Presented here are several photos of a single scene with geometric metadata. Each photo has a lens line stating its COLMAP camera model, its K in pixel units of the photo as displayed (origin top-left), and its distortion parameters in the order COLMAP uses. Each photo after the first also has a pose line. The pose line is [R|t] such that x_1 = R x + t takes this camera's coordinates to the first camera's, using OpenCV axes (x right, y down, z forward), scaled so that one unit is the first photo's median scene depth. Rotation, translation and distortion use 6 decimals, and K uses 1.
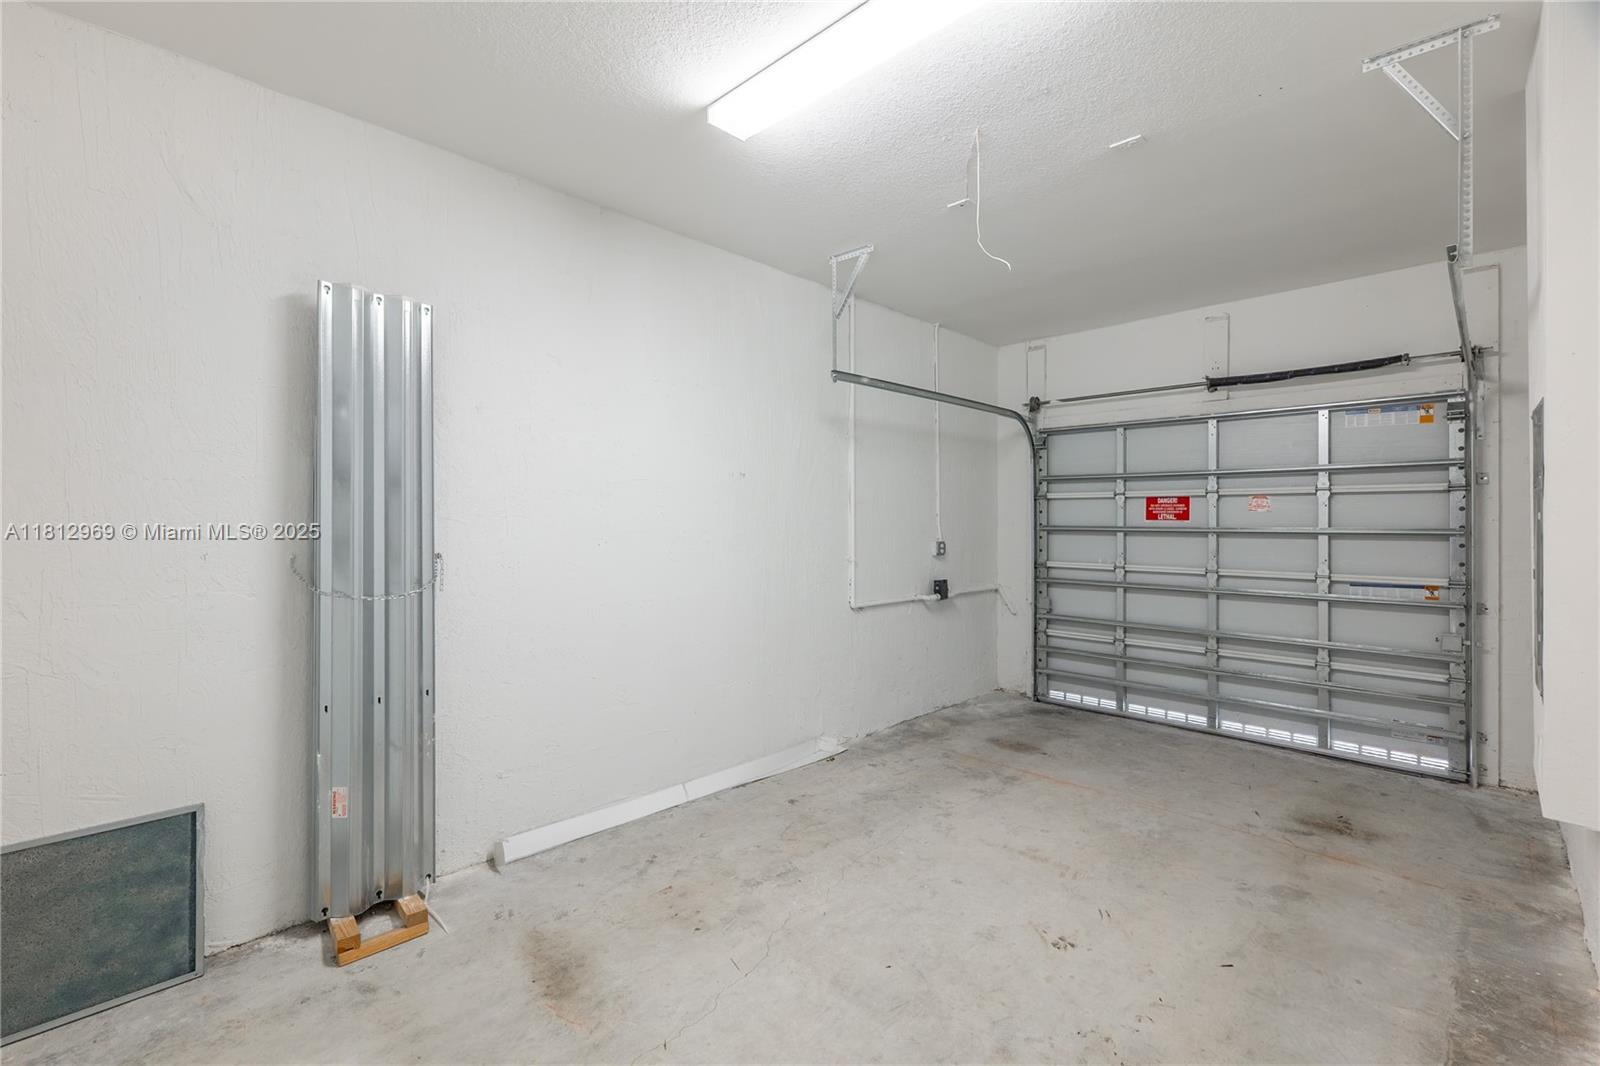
lens RADIAL K [[698.1, 0, 799.6], [0, 698.1, 525.5], [0, 0, 1]] dist [0.002376, 0.002209]
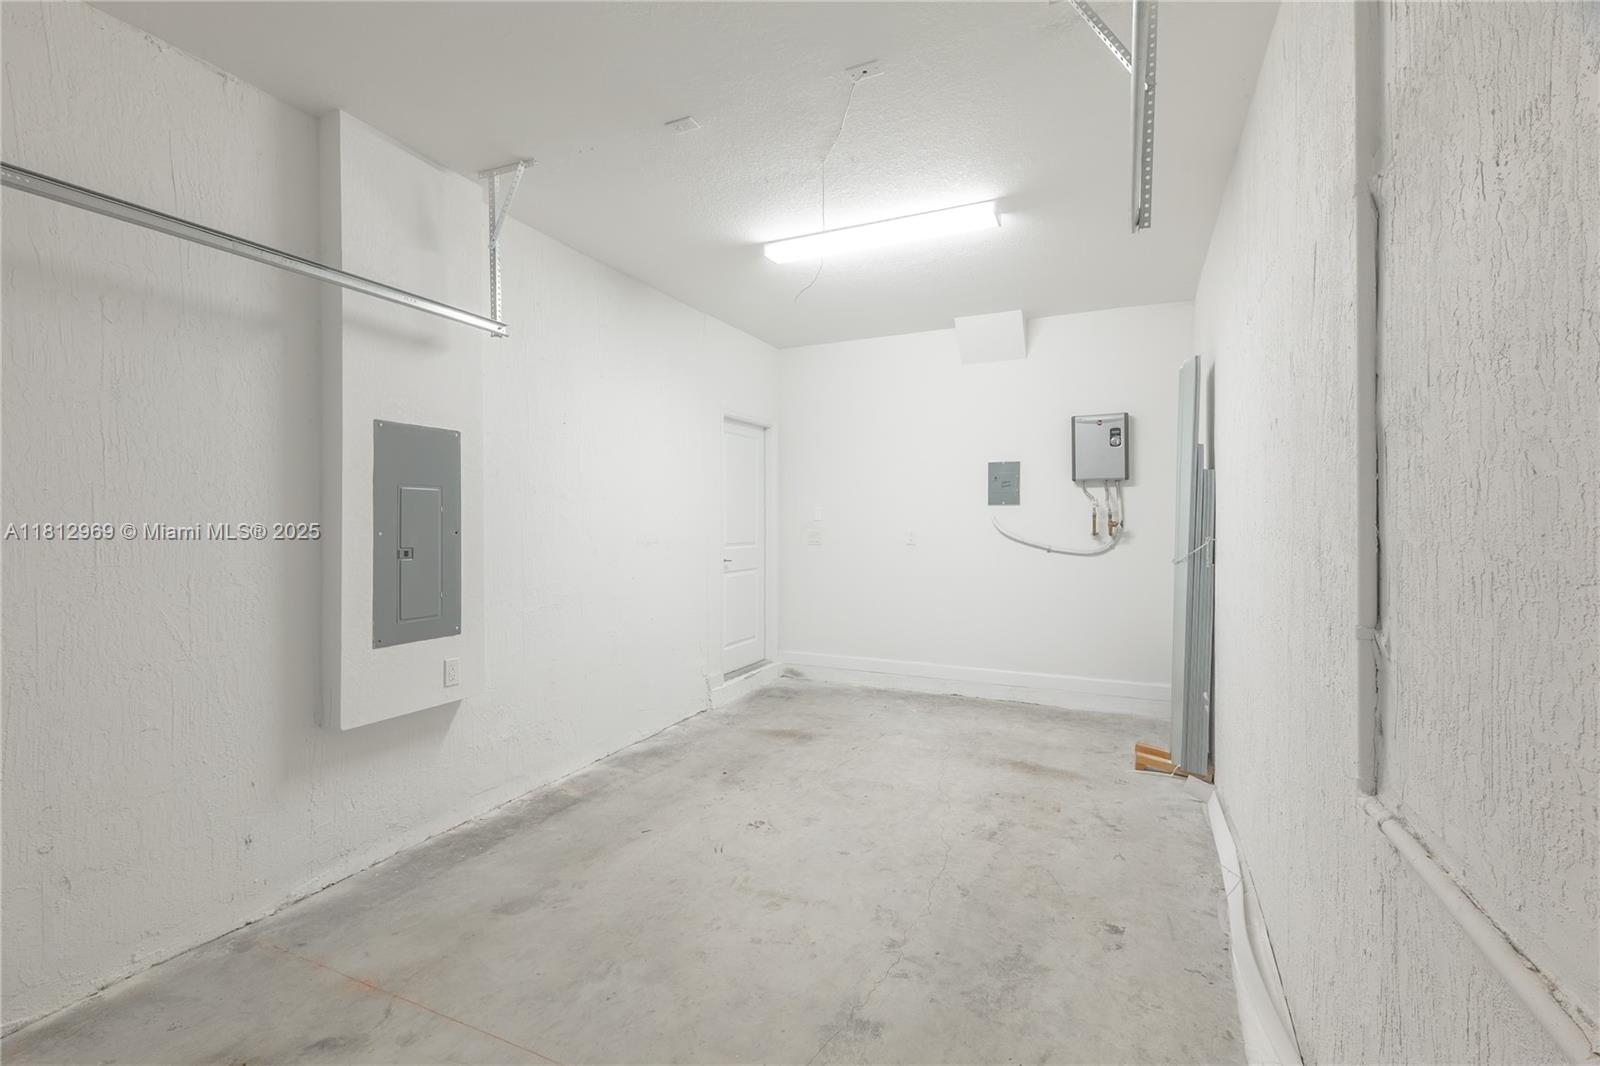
lens RADIAL K [[698.1, 0, 800.1], [0, 698.1, 527.7], [0, 0, 1]] dist [0.002376, 0.002209]
pose [[-0.944909, 0.003423, -0.327315, 0.648425], [-0.000686, 0.999922, 0.012438, 0.004079], [0.327332, 0.011977, -0.944833, 2.018615]]
